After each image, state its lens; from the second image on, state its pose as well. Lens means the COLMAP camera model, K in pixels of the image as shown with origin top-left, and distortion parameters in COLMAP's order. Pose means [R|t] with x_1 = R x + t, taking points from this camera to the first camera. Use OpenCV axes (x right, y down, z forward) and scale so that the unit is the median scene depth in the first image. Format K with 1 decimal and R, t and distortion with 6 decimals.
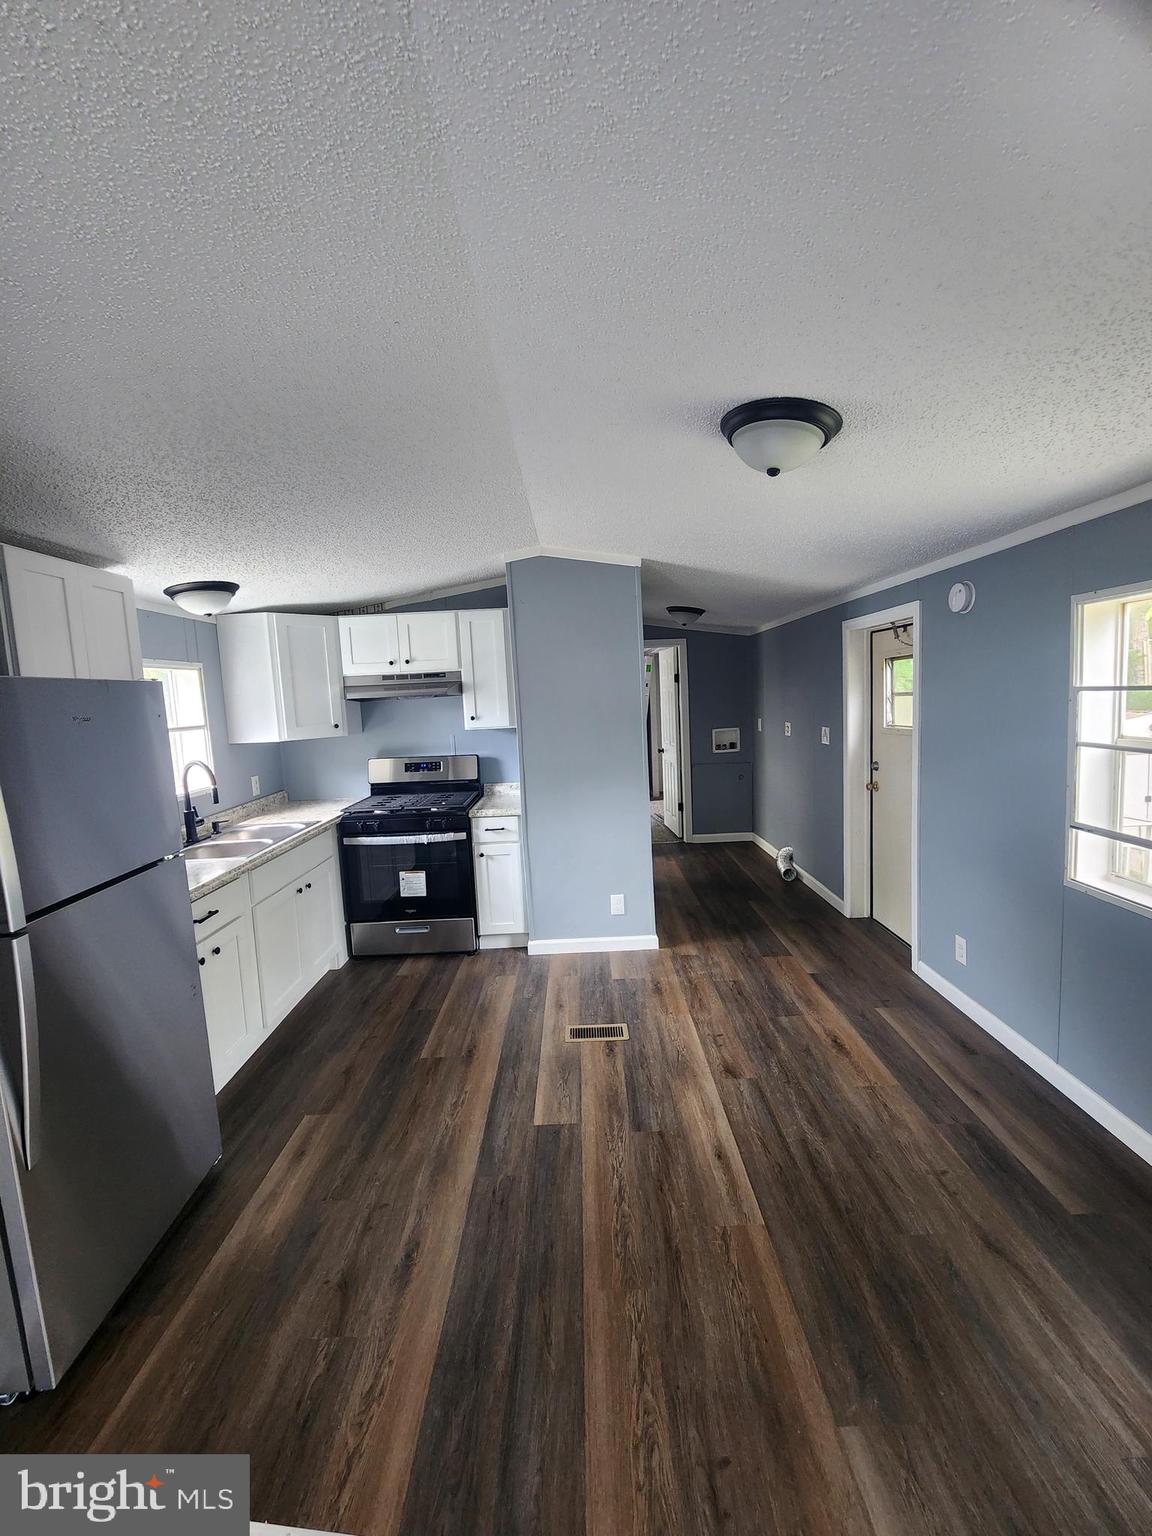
lens RADIAL K [[629.4, 0, 576.2], [0, 629.4, 761.4], [0, 0, 1]] dist [-0.004107, -0.000241]
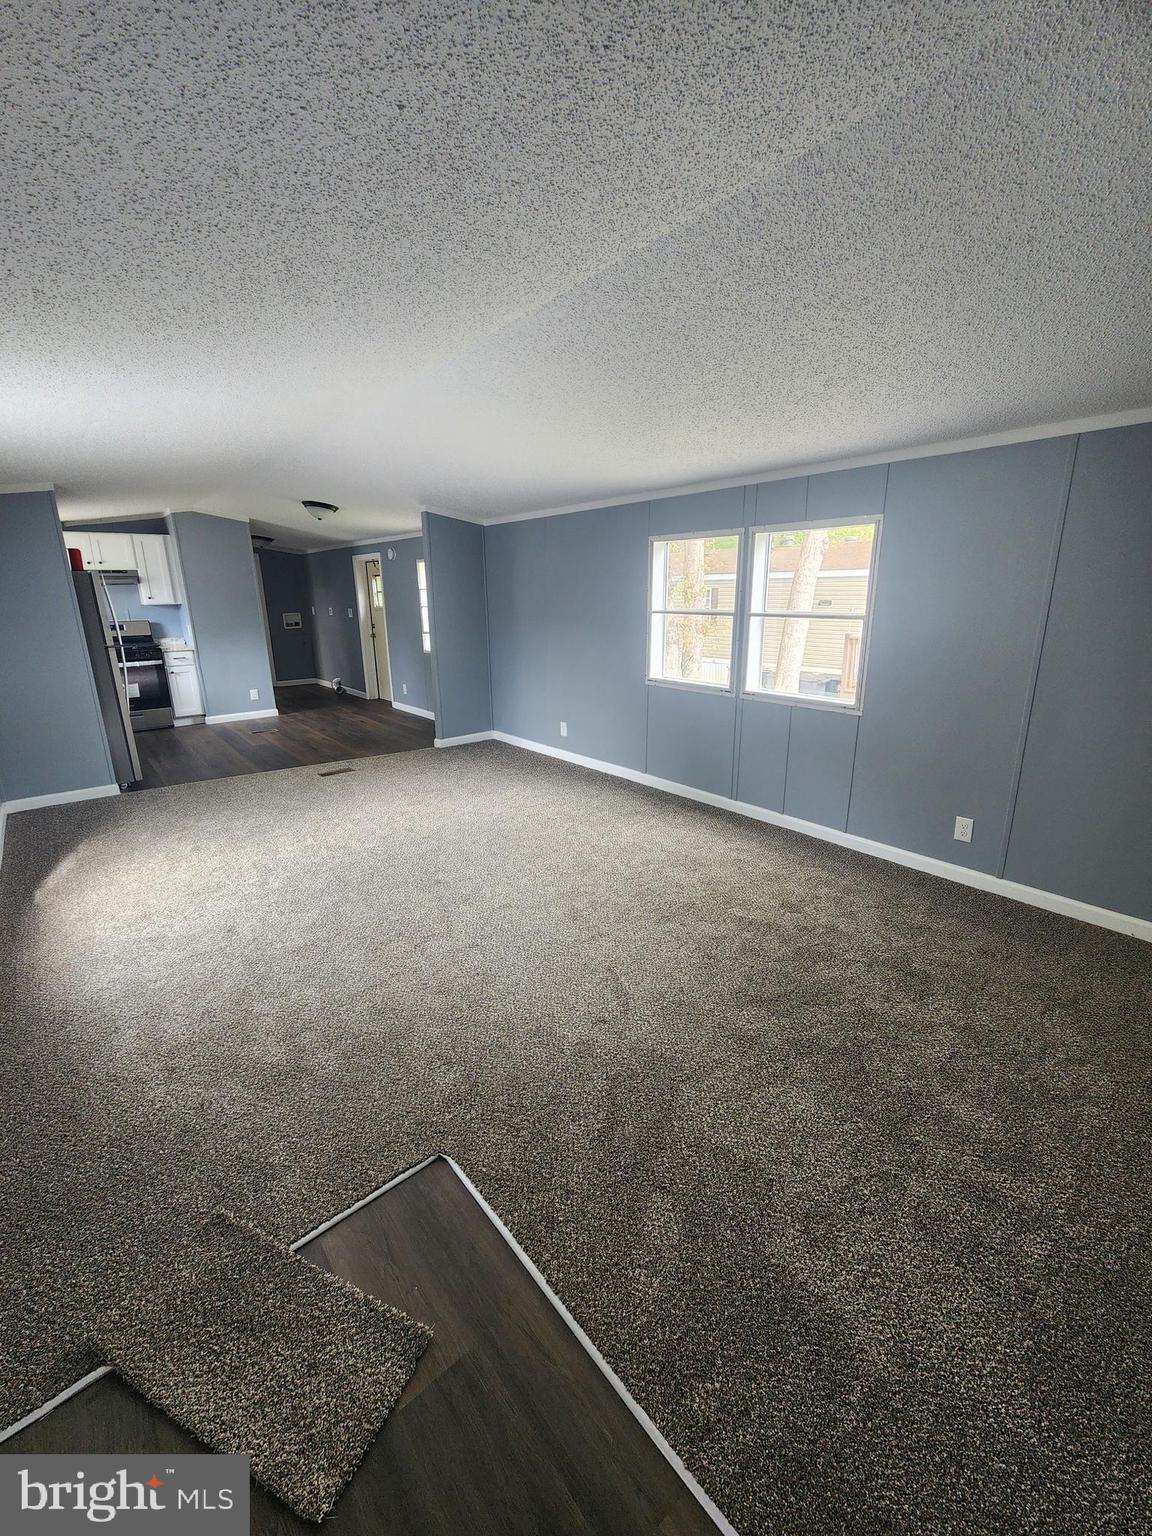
lens RADIAL K [[629.4, 0, 576.2], [0, 629.4, 761.4], [0, 0, 1]] dist [-0.004107, -0.000241]
pose [[0.769381, -0.132761, 0.624841, -0.413300], [0.042356, 0.986614, 0.157474, 0.160117], [-0.637384, -0.094692, 0.764706, -1.174667]]
